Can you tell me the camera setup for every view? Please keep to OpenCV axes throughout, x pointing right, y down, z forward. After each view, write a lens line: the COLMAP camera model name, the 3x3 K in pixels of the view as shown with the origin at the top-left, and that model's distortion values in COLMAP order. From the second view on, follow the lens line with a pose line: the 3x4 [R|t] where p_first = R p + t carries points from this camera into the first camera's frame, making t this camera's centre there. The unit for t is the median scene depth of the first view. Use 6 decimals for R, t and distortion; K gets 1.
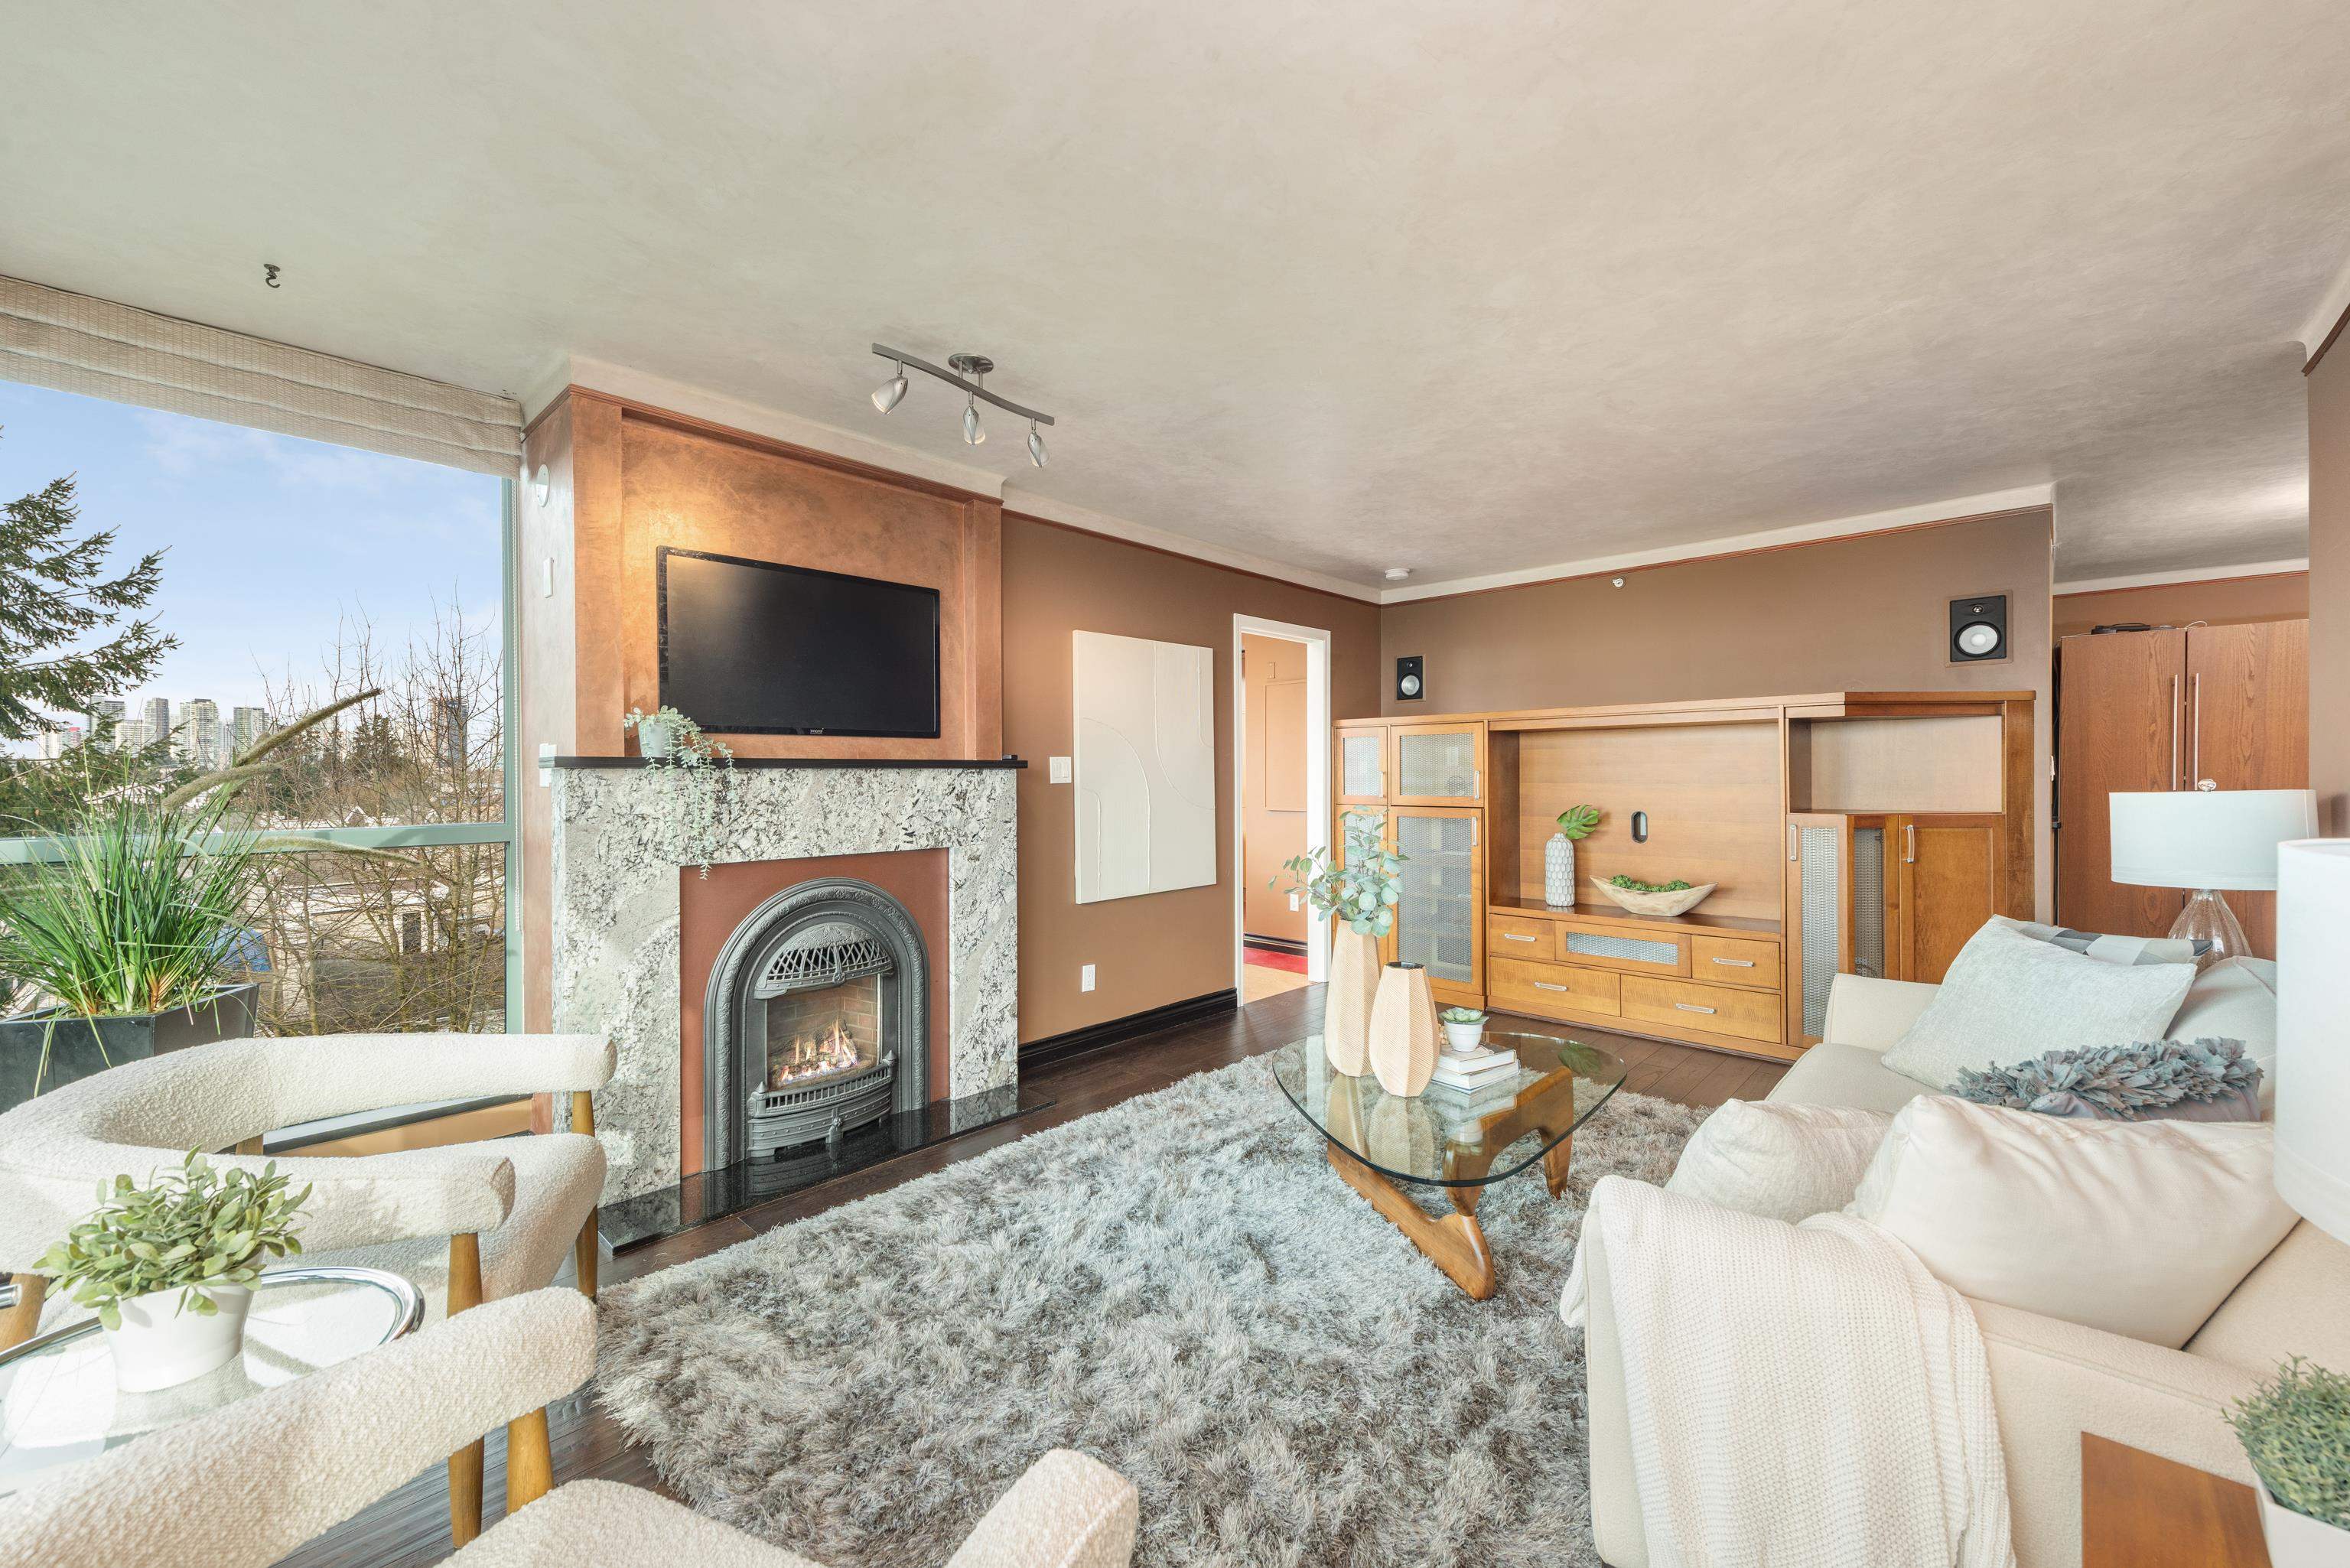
lens RADIAL K [[915.1, 0, 1182.9], [0, 915.1, 777.5], [0, 0, 1]] dist [0.007609, -0.002834]
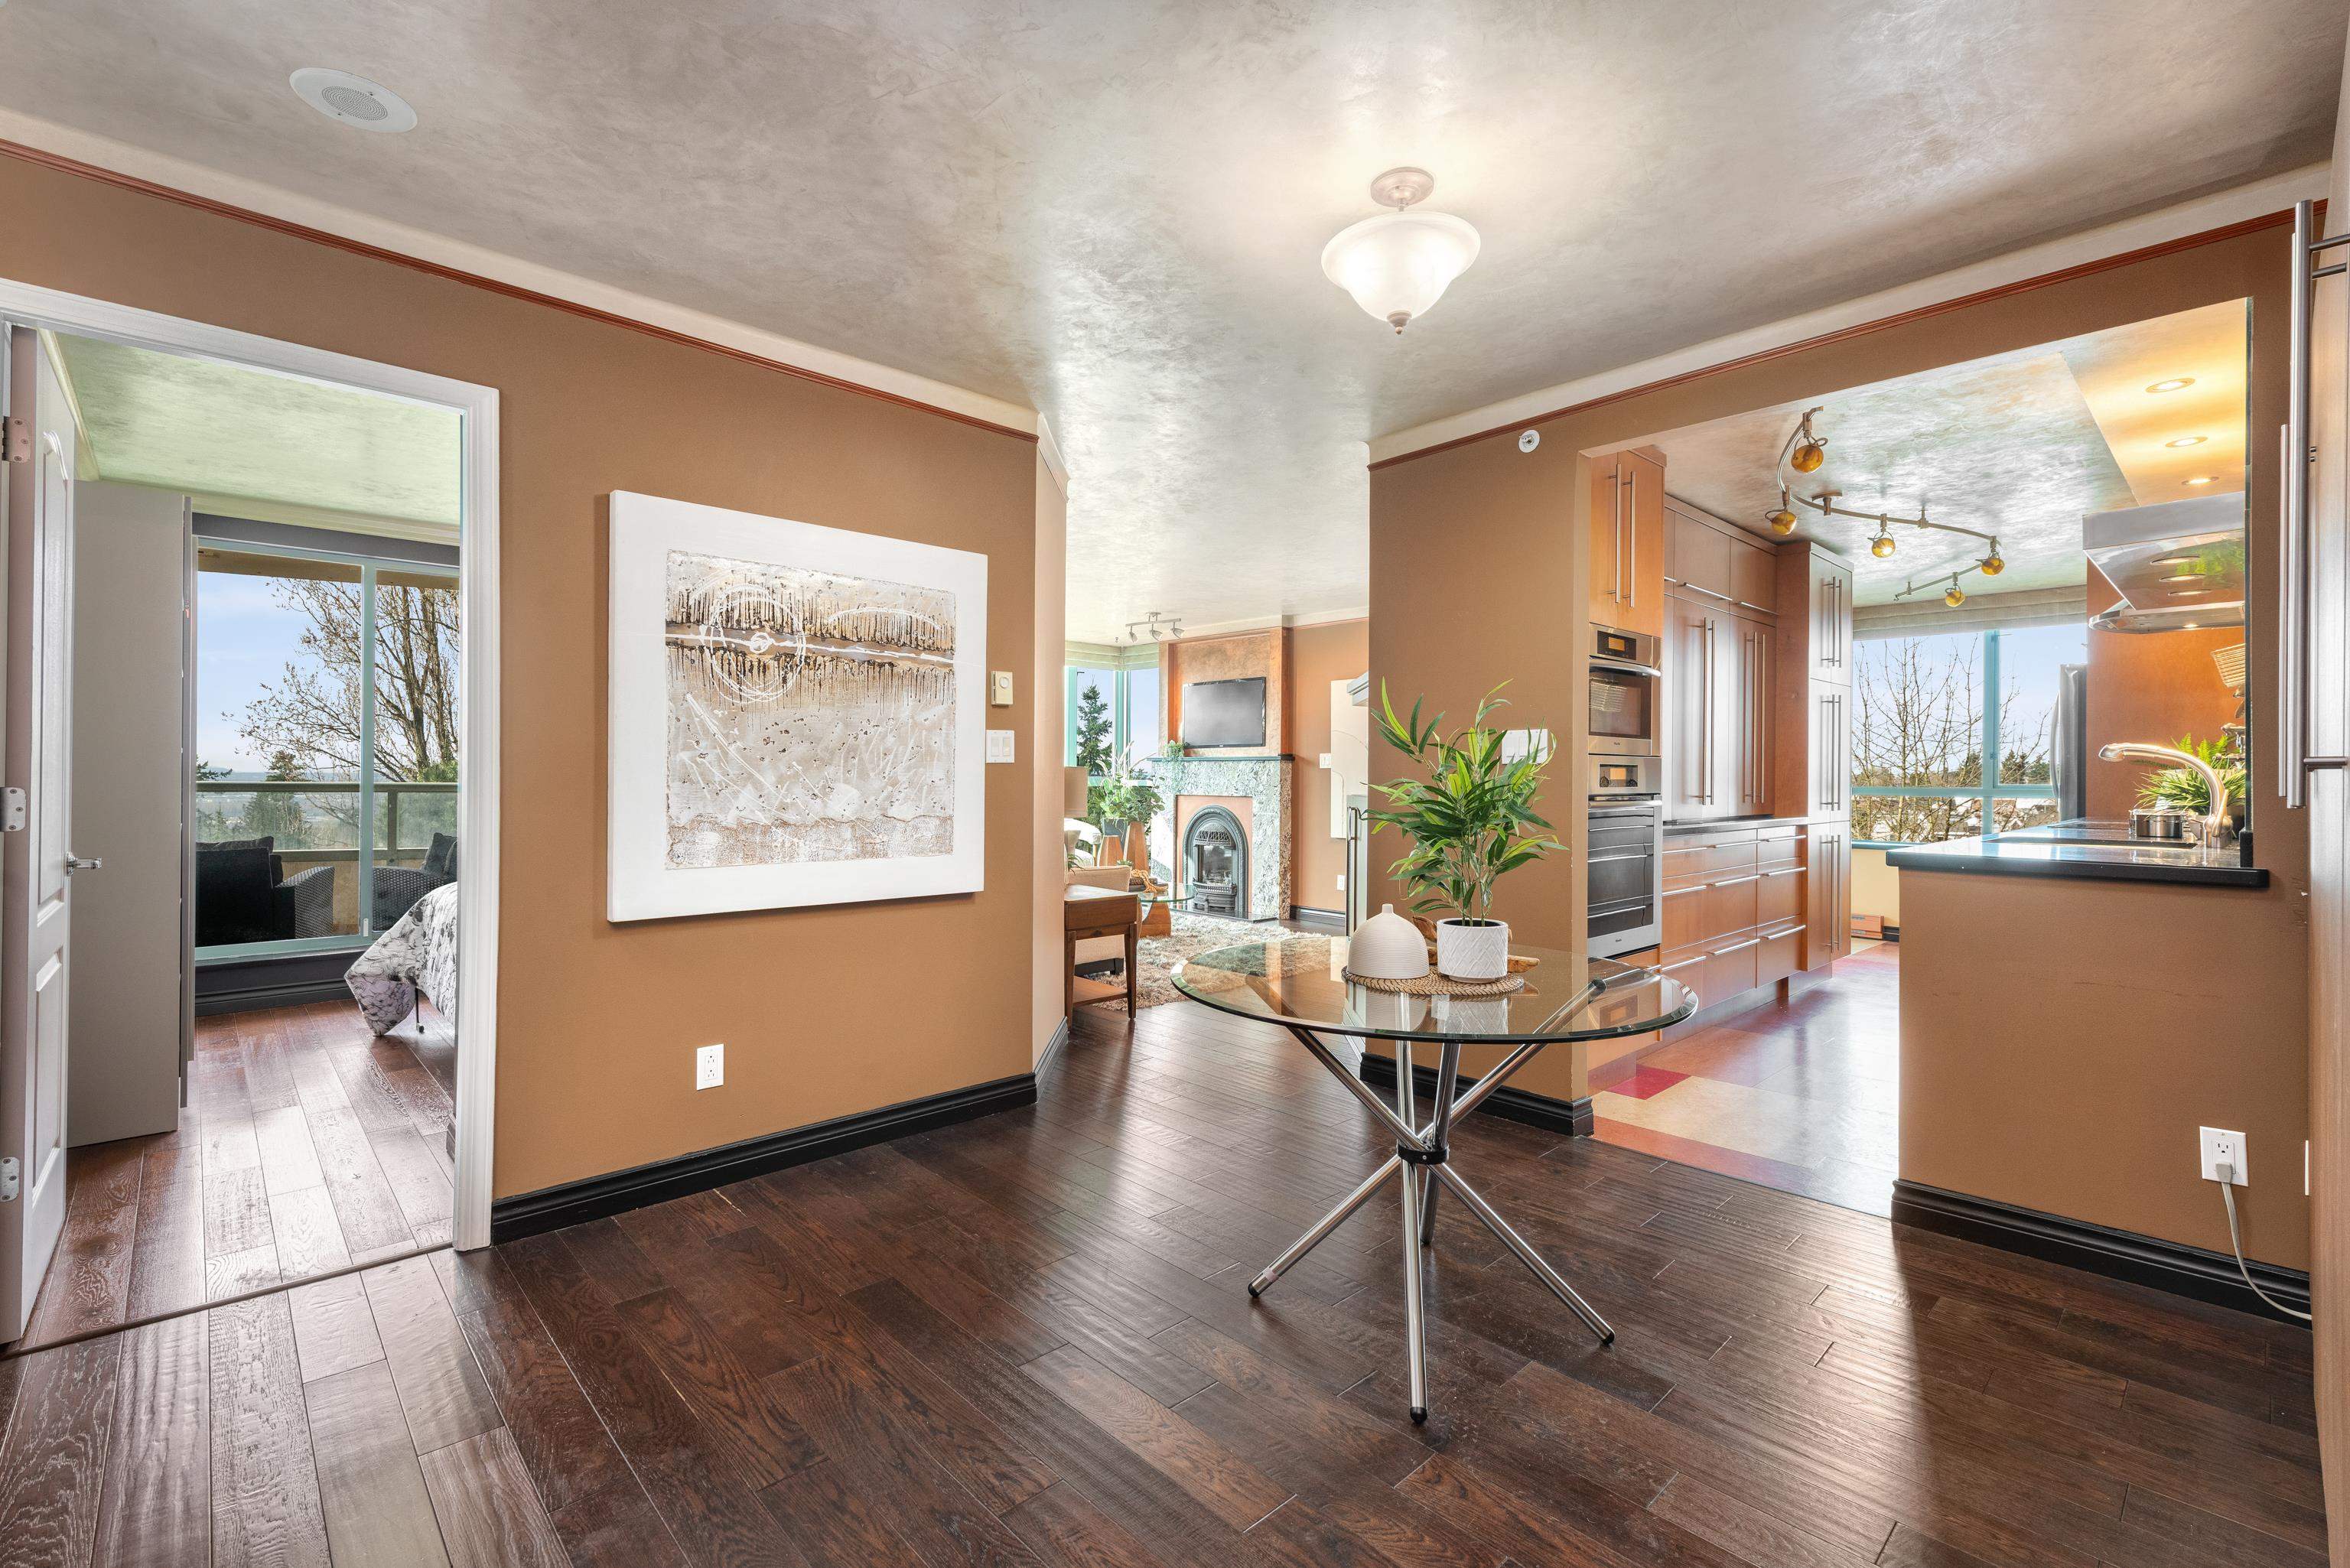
lens RADIAL K [[1028.0, 0, 1161.6], [0, 1028.0, 781.6], [0, 0, 1]] dist [0.016341, -0.005282]
pose [[-0.072156, 0.007645, -0.997364, 0.601253], [-0.008687, 0.999928, 0.008293, 0.005720], [0.997356, 0.009263, -0.072084, 0.263506]]
